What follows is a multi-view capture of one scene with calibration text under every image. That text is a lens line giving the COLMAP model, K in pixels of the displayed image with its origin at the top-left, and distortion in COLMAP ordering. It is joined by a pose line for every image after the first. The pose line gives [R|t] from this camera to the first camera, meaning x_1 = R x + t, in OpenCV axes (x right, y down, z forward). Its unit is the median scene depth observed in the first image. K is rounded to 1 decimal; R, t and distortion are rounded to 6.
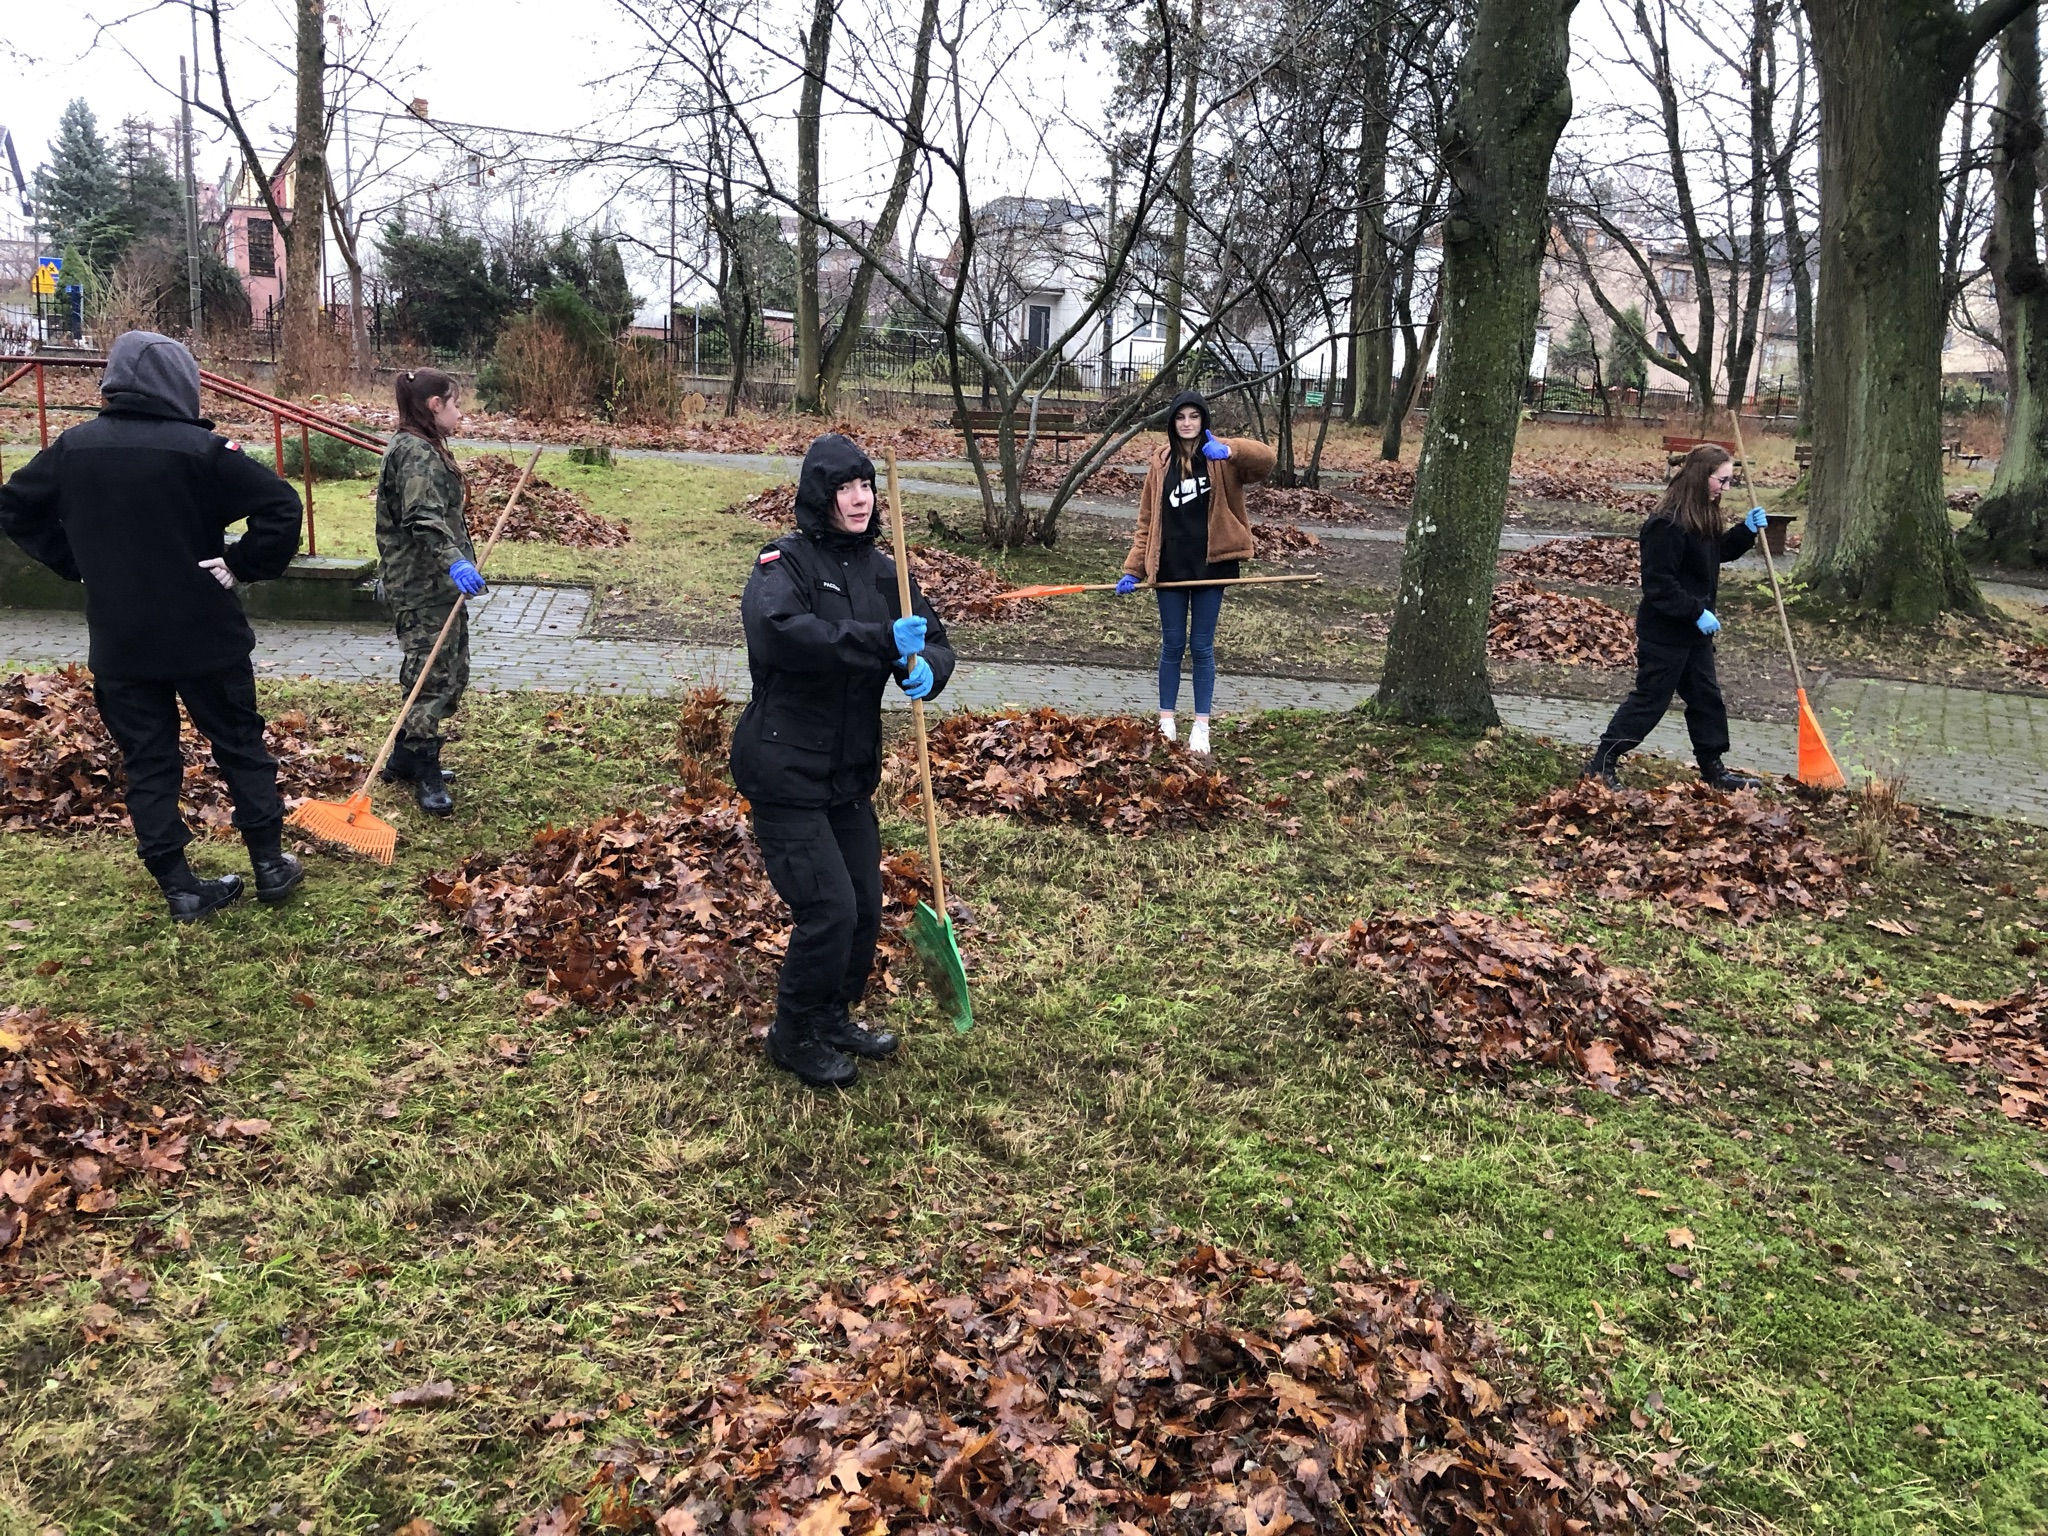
lens RADIAL K [[1676.7, 0, 1024.0], [0, 1676.7, 768.0], [0, 0, 1]] dist [0.006356, 0.029353]
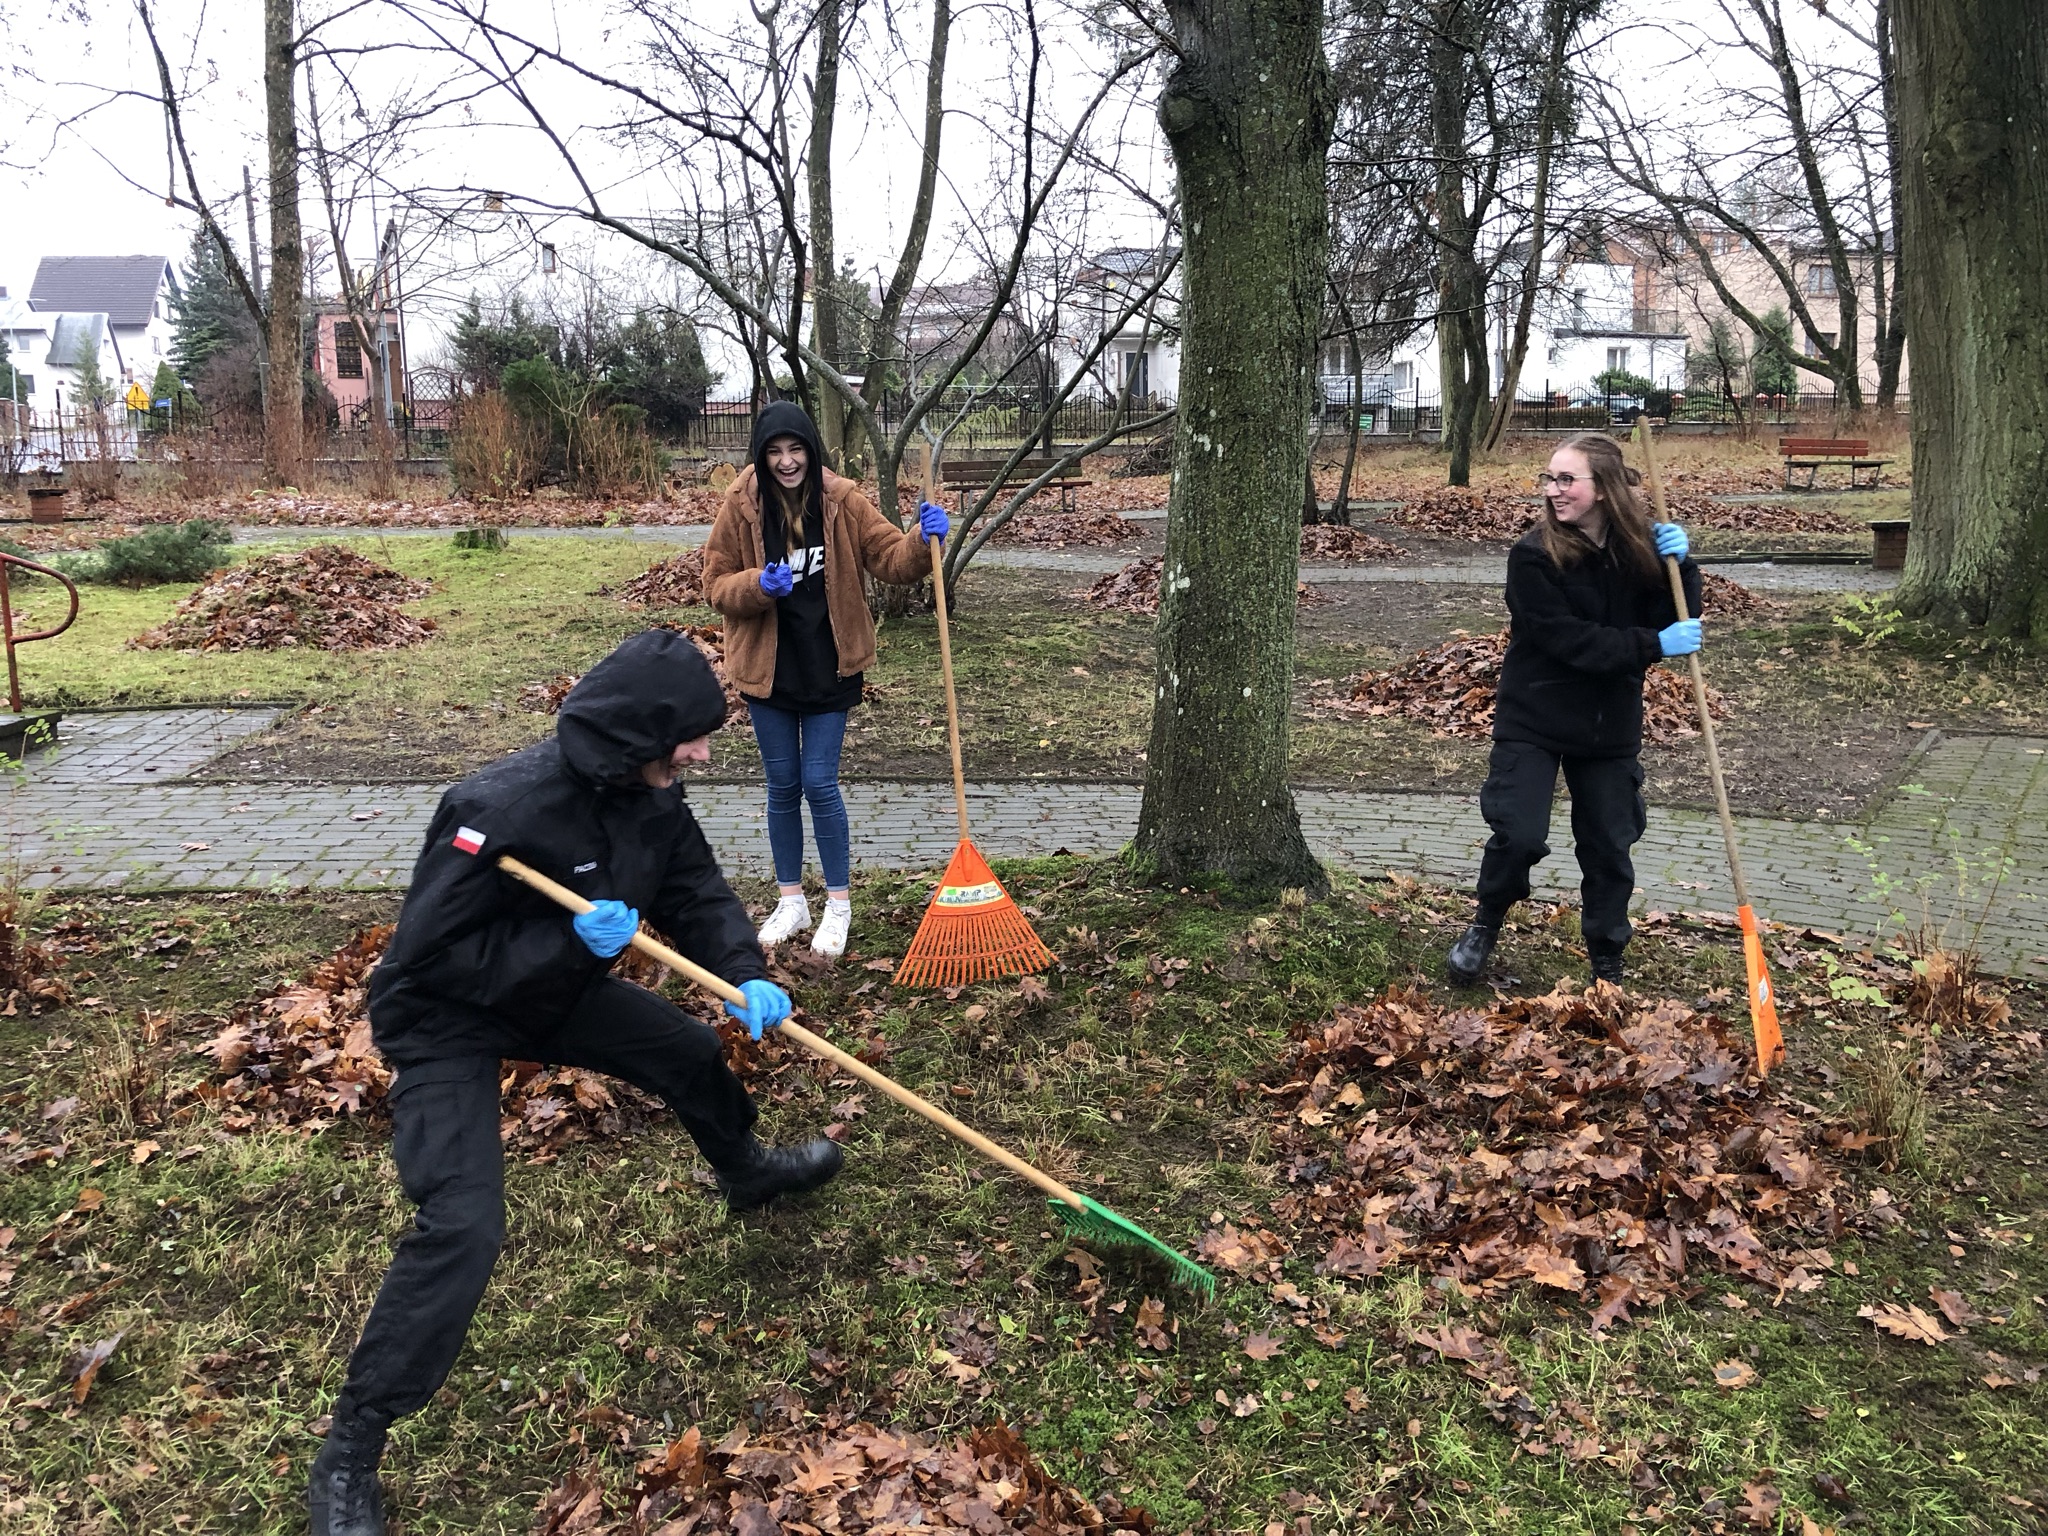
lens RADIAL K [[1663.0, 0, 1022.5], [0, 1663.0, 756.2], [0, 0, 1]] dist [0.002472, 0.049343]
pose [[0.993894, -0.047819, -0.099435, 0.144880], [0.044012, 0.998224, -0.040141, -0.032127], [0.101177, 0.035520, 0.994234, 0.217703]]
